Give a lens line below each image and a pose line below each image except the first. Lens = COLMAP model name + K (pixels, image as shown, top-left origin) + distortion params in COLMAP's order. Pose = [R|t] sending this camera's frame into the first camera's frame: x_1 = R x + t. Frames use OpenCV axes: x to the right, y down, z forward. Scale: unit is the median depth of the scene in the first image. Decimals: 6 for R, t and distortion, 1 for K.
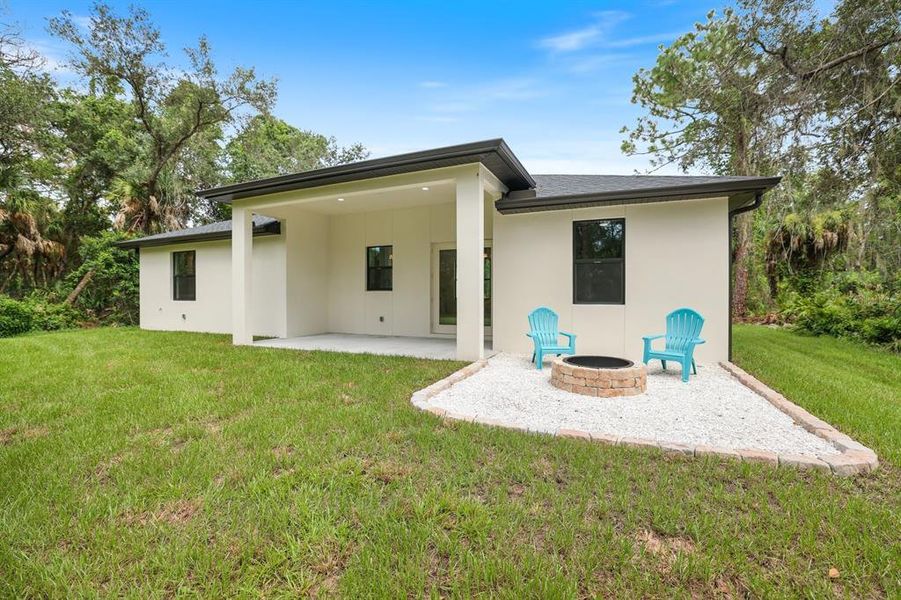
lens RADIAL K [[387.5, 0, 449.7], [0, 387.5, 296.9], [0, 0, 1]] dist [-0.019961, 0.006428]
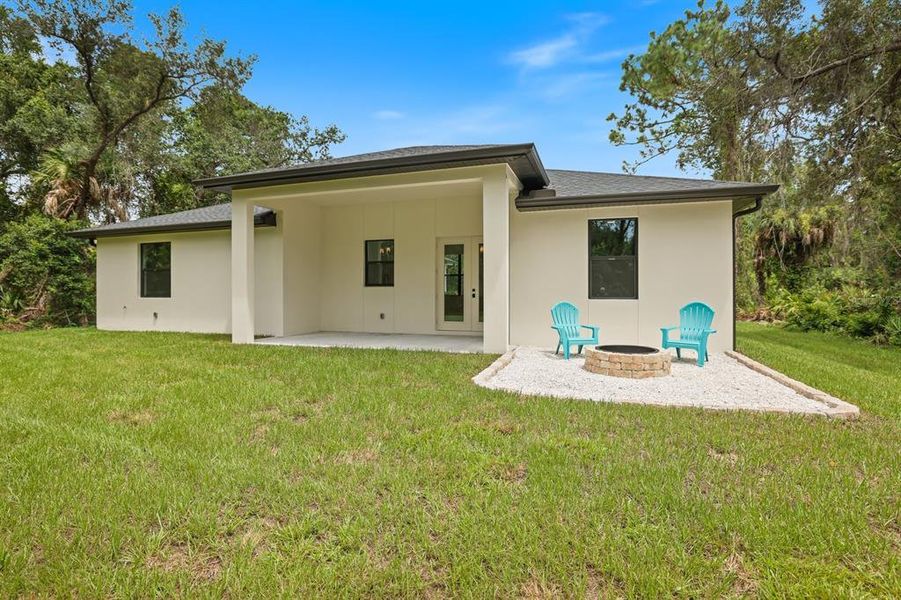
lens RADIAL K [[440.0, 0, 448.0], [0, 440.0, 291.4], [0, 0, 1]] dist [0.002178, 0.001054]
pose [[0.996057, -0.000507, 0.088717, -0.095323], [0.001164, 0.999972, -0.007358, 0.003478], [-0.088711, 0.007433, 0.996030, -0.087790]]
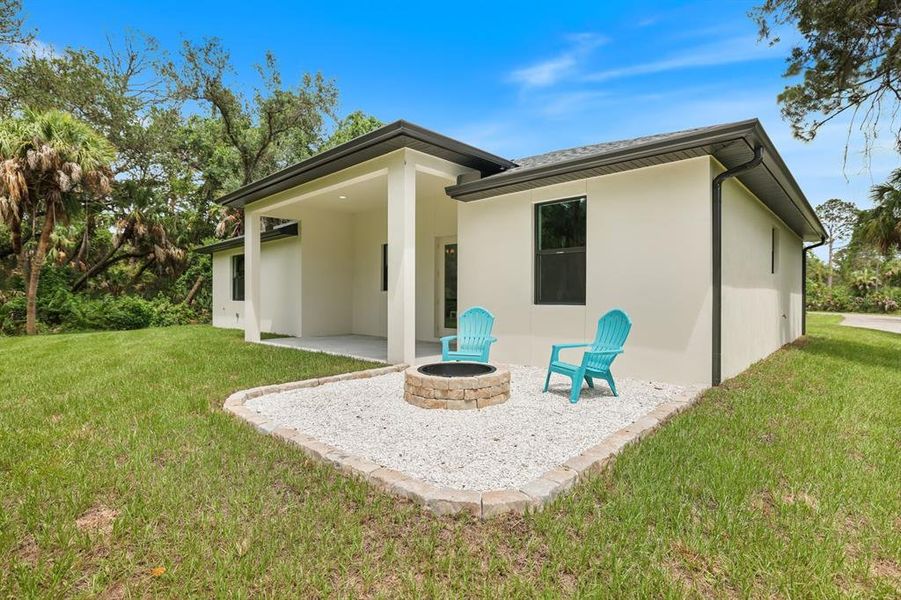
lens RADIAL K [[444.3, 0, 451.2], [0, 444.3, 296.9], [0, 0, 1]] dist [0.000533, 0.000209]
pose [[0.942918, 0.001561, -0.333020, 0.271332], [-0.004650, 0.999953, -0.008479, 0.006281], [0.332991, 0.009543, 0.942882, 0.027185]]
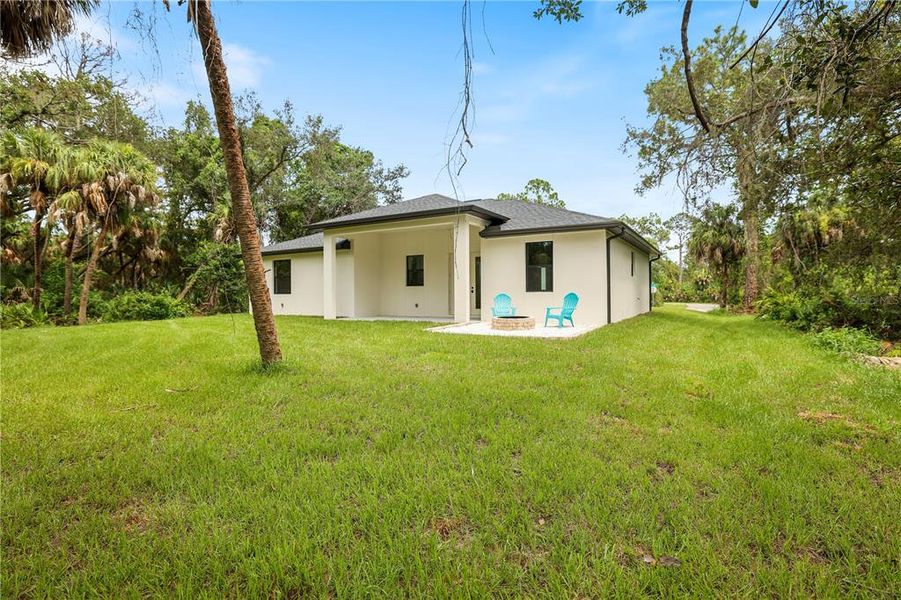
lens RADIAL K [[440.0, 0, 448.0], [0, 440.0, 291.4], [0, 0, 1]] dist [0.002178, 0.001054]
pose [[0.991958, -0.006323, -0.126412, 0.129826], [0.004742, 0.999907, -0.012805, 0.022530], [0.126481, 0.012102, 0.991895, -0.539545]]
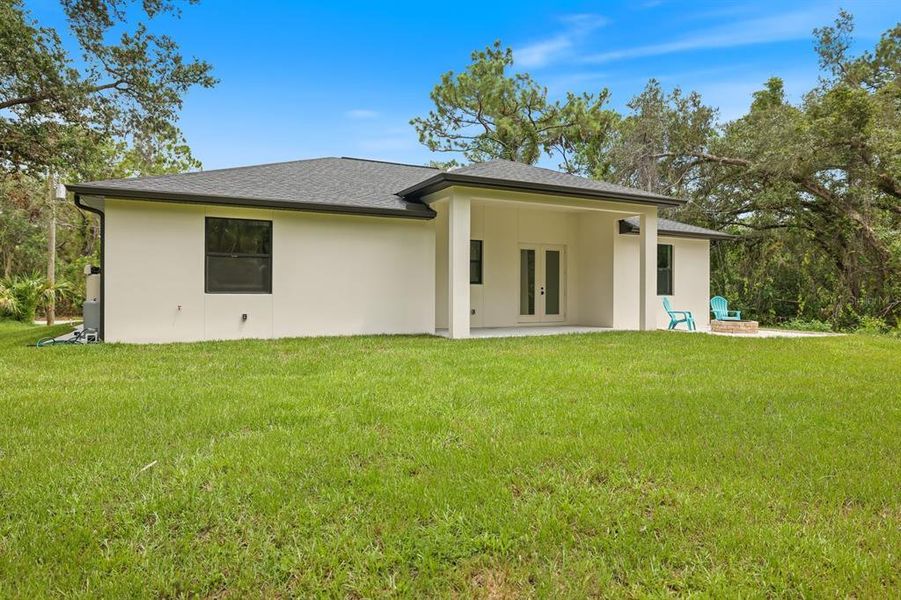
lens RADIAL K [[559.4, 0, 450.5], [0, 559.4, 300.0], [0, 0, 1]] dist [0.029952, -0.000118]
pose [[0.632802, -0.003883, 0.774304, -1.171417], [-0.003103, 0.999967, 0.007550, 0.013307], [-0.774307, -0.007181, 0.632769, 0.093472]]
